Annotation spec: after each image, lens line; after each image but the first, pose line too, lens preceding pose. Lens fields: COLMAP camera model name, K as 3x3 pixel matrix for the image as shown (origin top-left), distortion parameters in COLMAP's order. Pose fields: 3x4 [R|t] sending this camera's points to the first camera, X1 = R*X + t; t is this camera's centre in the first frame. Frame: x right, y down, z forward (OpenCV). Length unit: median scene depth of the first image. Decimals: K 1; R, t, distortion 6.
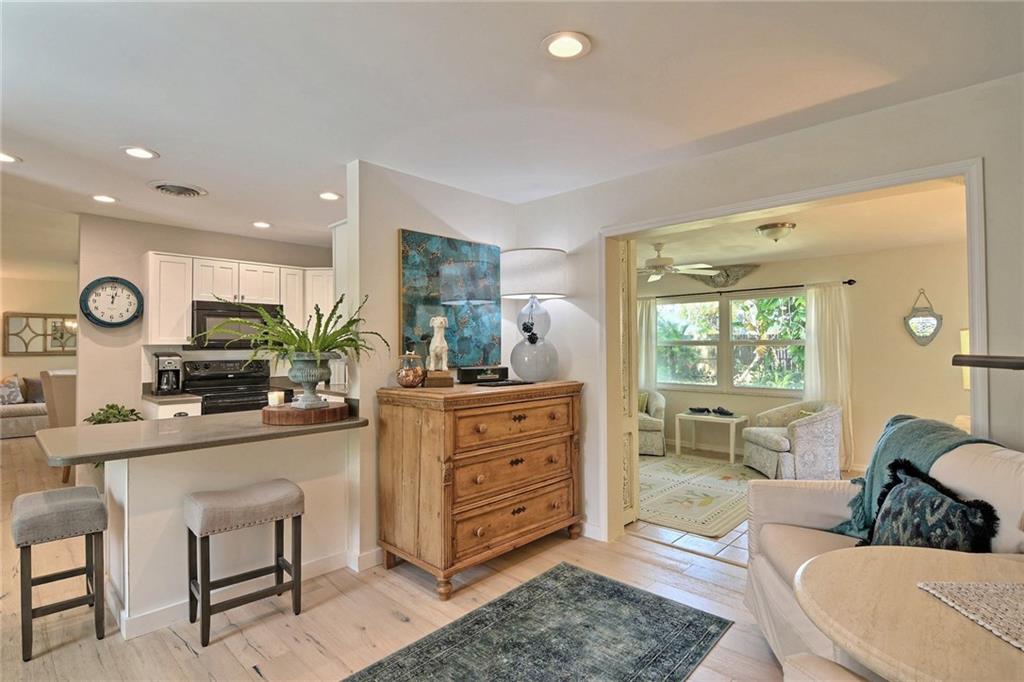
lens RADIAL K [[503.1, 0, 507.9], [0, 503.1, 335.6], [0, 0, 1]] dist [-0.002160, -0.014076]
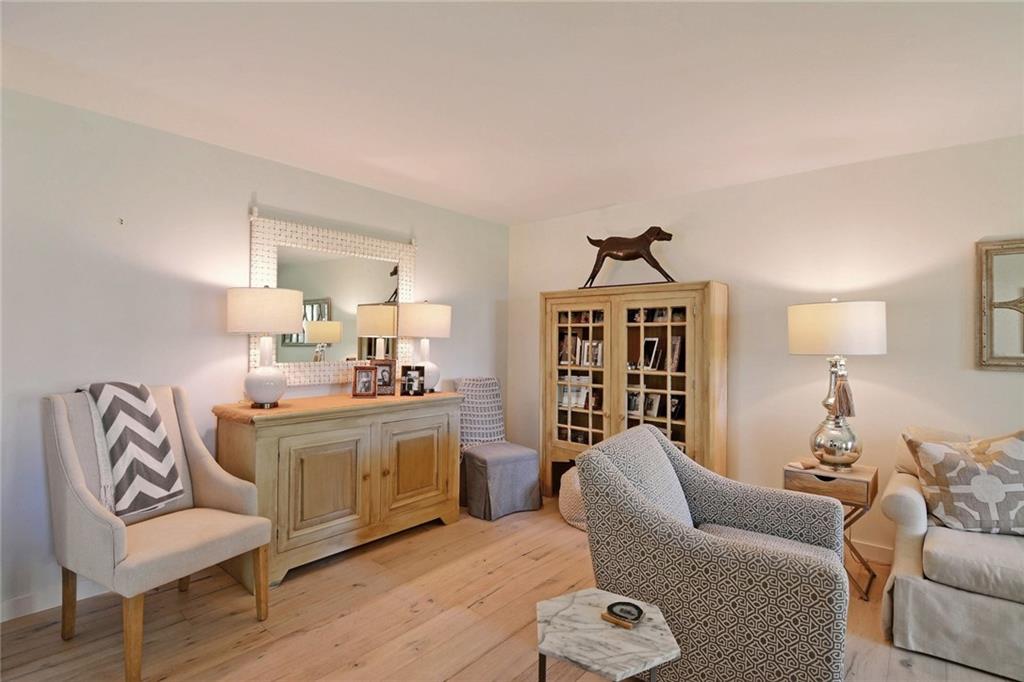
lens RADIAL K [[494.4, 0, 507.4], [0, 494.4, 337.2], [0, 0, 1]] dist [-0.005117, -0.011734]
pose [[0.055380, 0.002687, -0.998462, -1.240609], [0.009420, 0.999950, 0.003214, 0.028313], [0.998421, -0.009584, 0.055352, 1.160295]]
